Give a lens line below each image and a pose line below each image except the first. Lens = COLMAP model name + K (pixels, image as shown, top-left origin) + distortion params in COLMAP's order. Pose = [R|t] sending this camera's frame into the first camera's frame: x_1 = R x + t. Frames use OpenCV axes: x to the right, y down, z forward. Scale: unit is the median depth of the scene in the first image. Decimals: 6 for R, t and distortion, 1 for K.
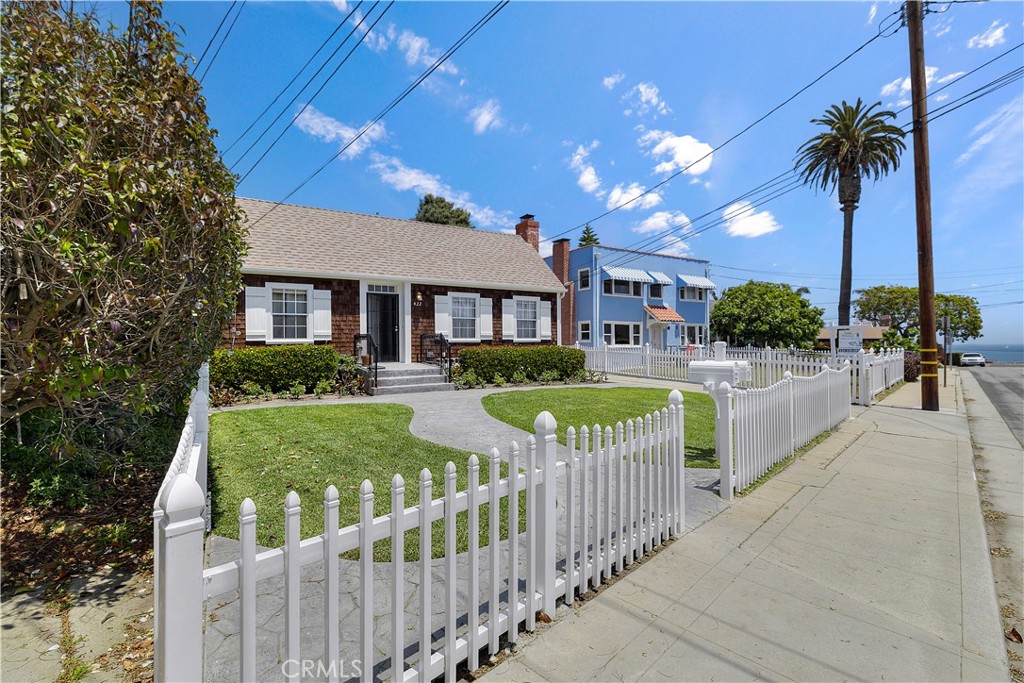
lens RADIAL K [[466.6, 0, 519.3], [0, 466.6, 341.0], [0, 0, 1]] dist [-0.005519, 0.000030]
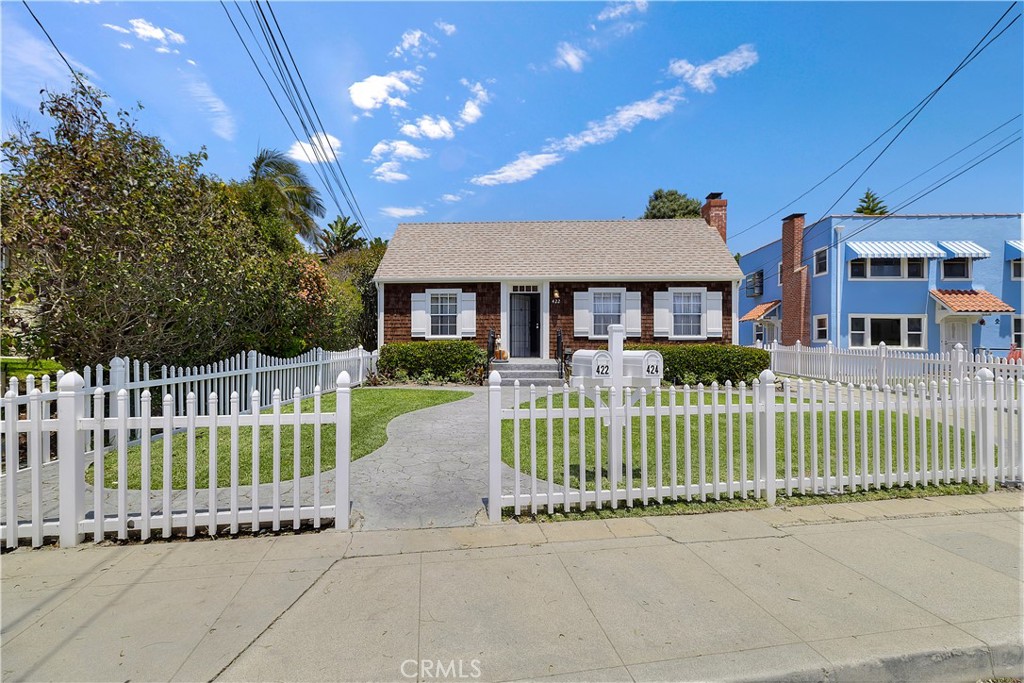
lens RADIAL K [[466.6, 0, 517.9], [0, 466.6, 338.4], [0, 0, 1]] dist [-0.005519, 0.000030]
pose [[0.812372, -0.001868, -0.583137, 0.273187], [-0.005921, 0.999917, -0.011451, 0.012099], [0.583110, 0.012755, 0.812293, 0.108589]]
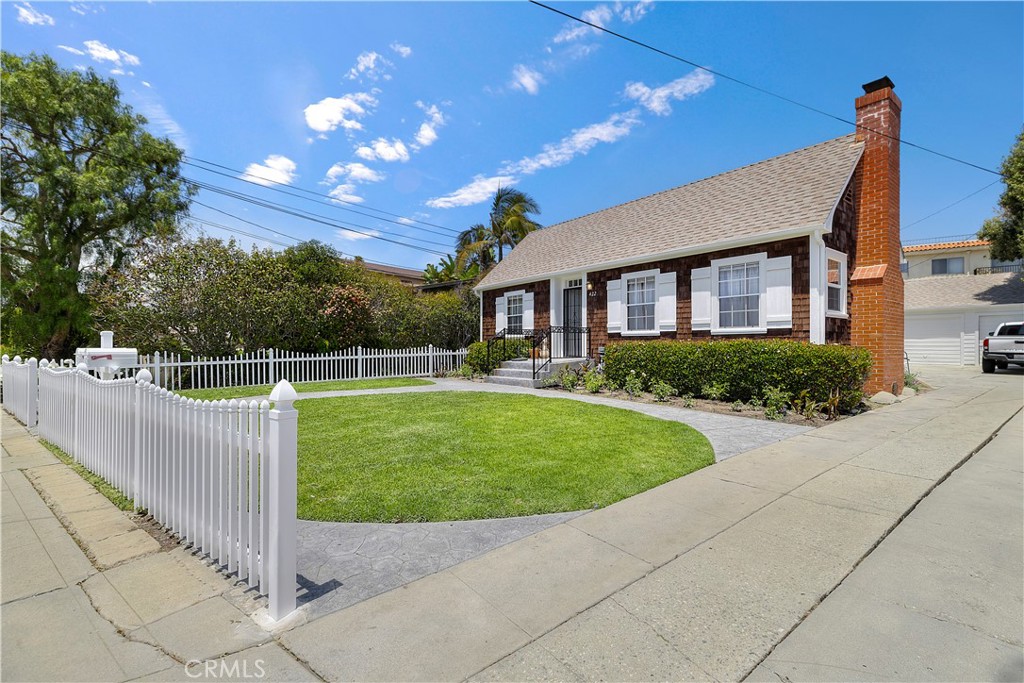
lens RADIAL K [[466.6, 0, 513.2], [0, 466.6, 344.2], [0, 0, 1]] dist [-0.005519, 0.000030]
pose [[0.079687, 0.020985, -0.996599, 0.598363], [0.026979, 0.999367, 0.023200, -0.005940], [0.996455, -0.028736, 0.079070, 0.681190]]
